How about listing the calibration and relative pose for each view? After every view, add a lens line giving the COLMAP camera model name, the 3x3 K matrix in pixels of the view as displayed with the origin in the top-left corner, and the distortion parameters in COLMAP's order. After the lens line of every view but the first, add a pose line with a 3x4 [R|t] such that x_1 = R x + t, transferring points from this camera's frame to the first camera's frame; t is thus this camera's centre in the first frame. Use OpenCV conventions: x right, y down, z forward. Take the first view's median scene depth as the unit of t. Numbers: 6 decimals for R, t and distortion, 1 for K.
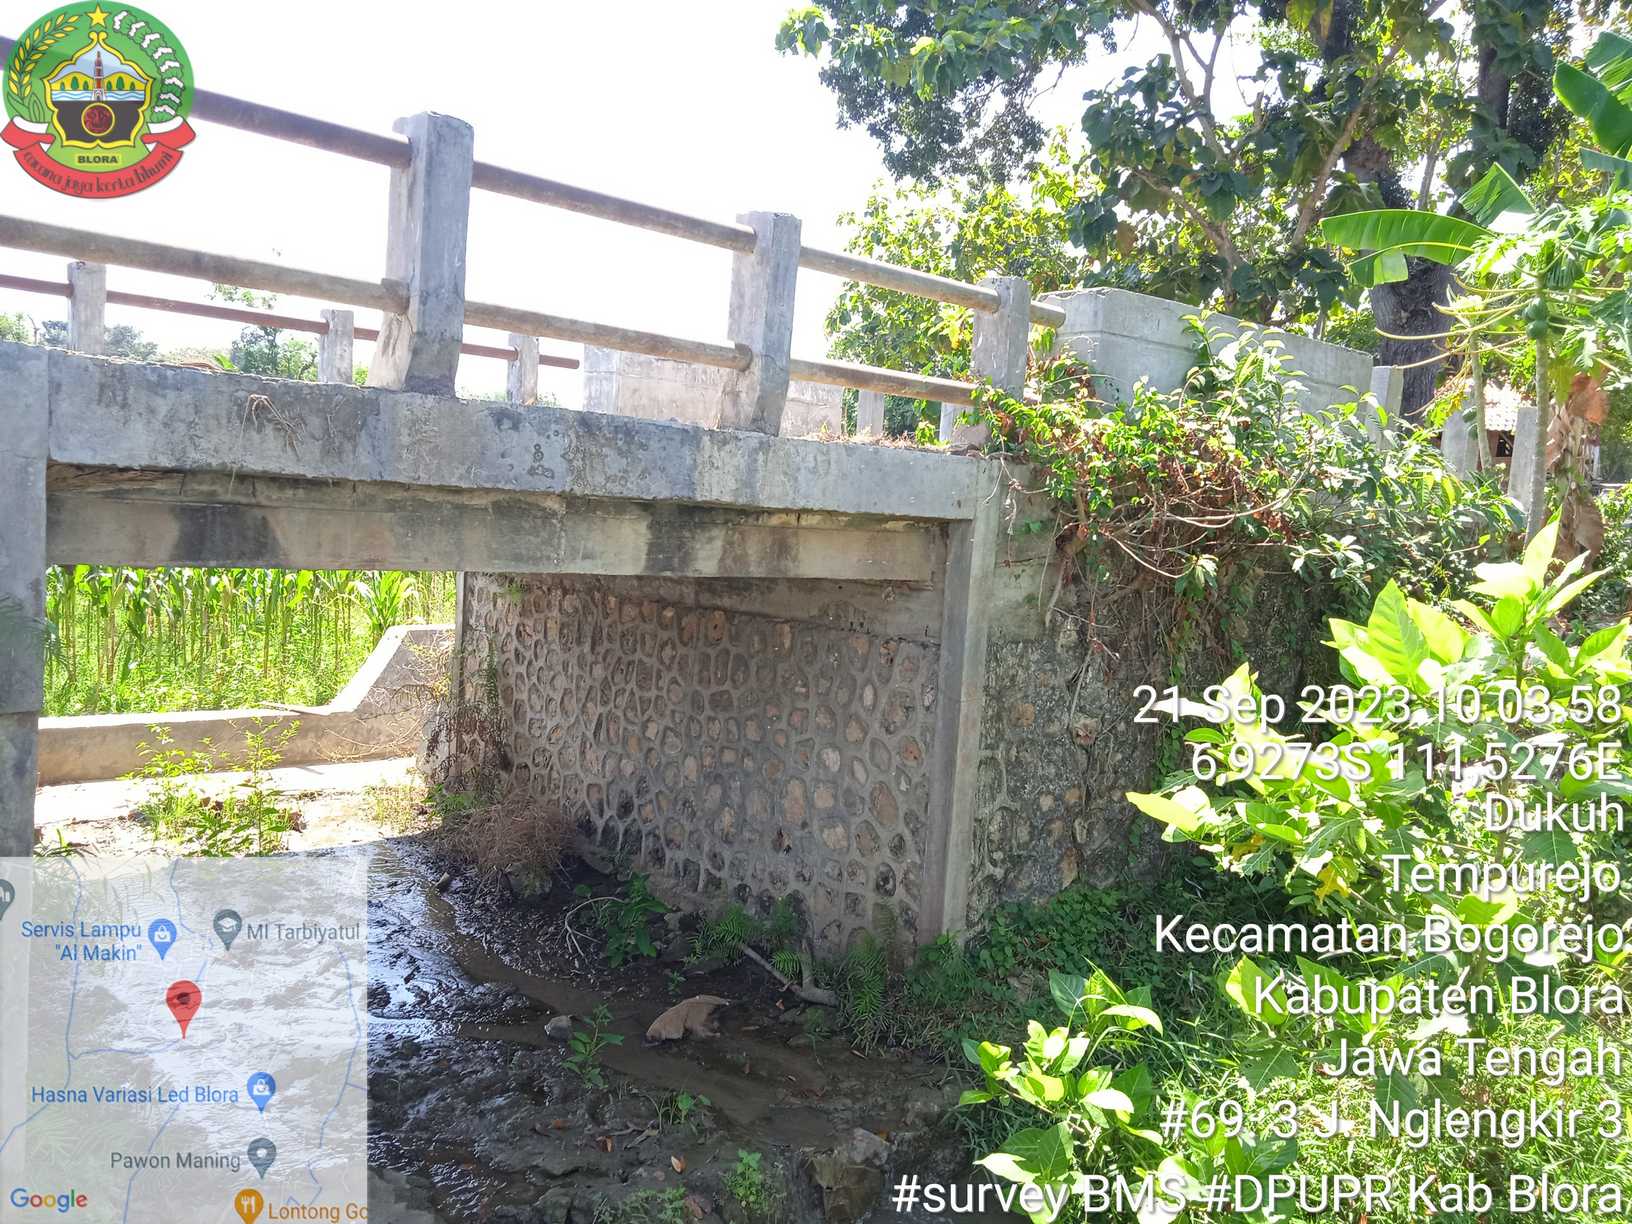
lens RADIAL K [[1345.9, 0, 817.3], [0, 1345.9, 625.5], [0, 0, 1]] dist [0.074167, -0.085176]
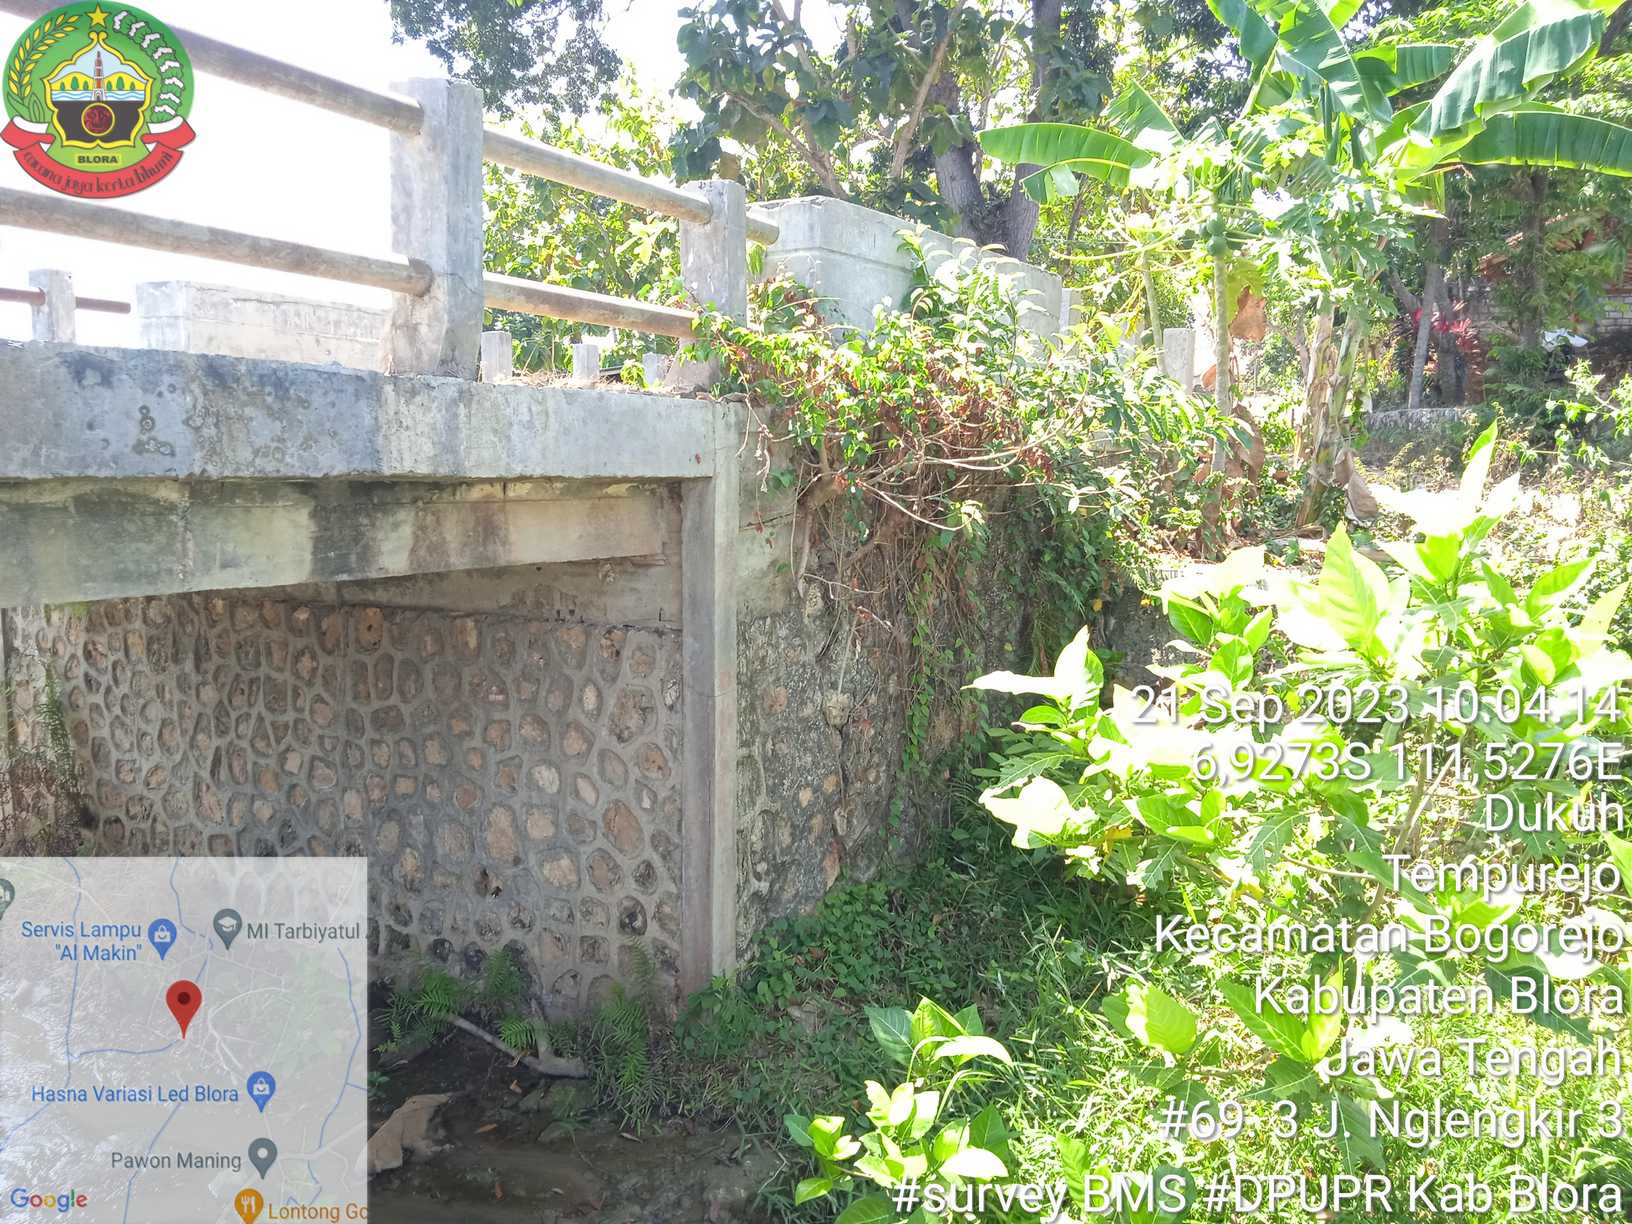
lens RADIAL K [[1354.9, 0, 821.6], [0, 1354.9, 627.8], [0, 0, 1]] dist [0.055256, -0.056715]
pose [[0.953058, -0.094976, 0.287507, -0.062380], [0.083730, 0.995173, 0.051192, -0.021439], [-0.290981, -0.024716, 0.956409, 0.170394]]
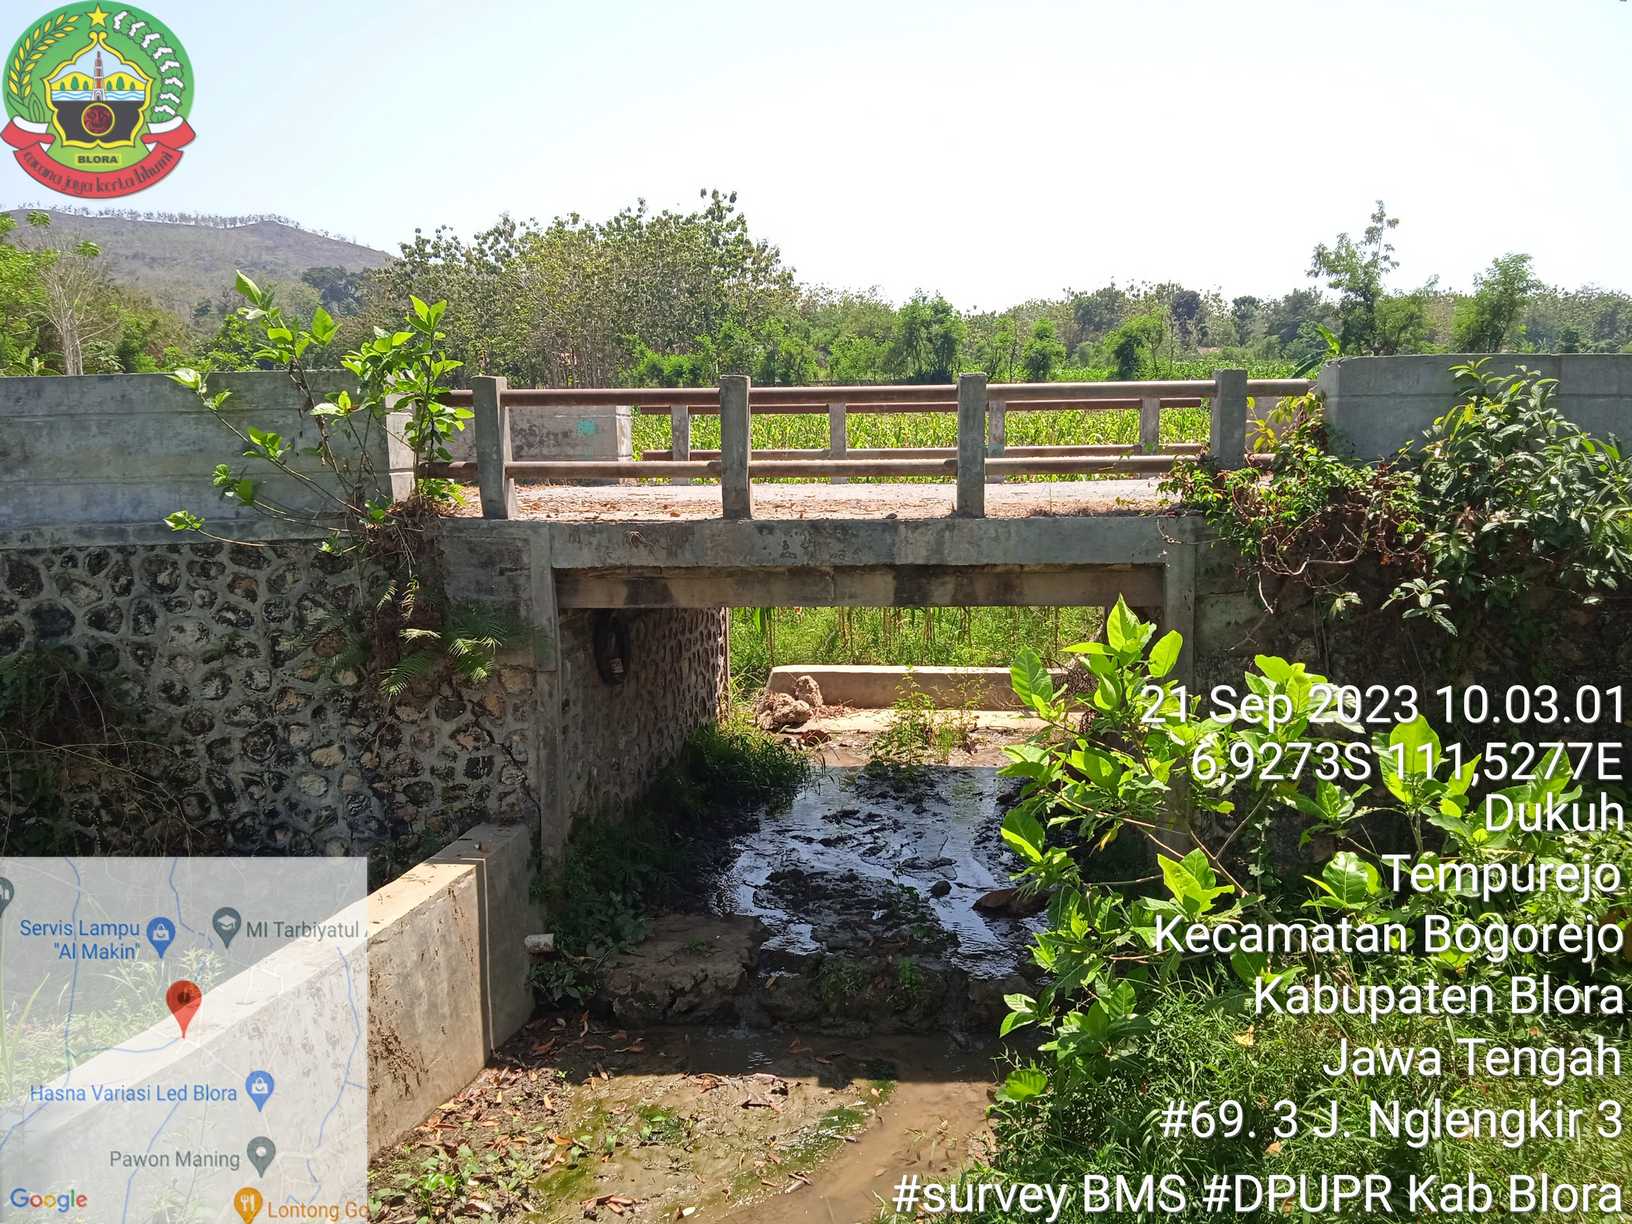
lens RADIAL K [[1354.9, 0, 821.6], [0, 1354.9, 627.8], [0, 0, 1]] dist [0.055256, -0.056715]
pose [[0.678387, 0.036716, -0.733787, 0.823500], [-0.007506, 0.999045, 0.043049, -0.065618], [0.734667, -0.023696, 0.678014, -0.150280]]
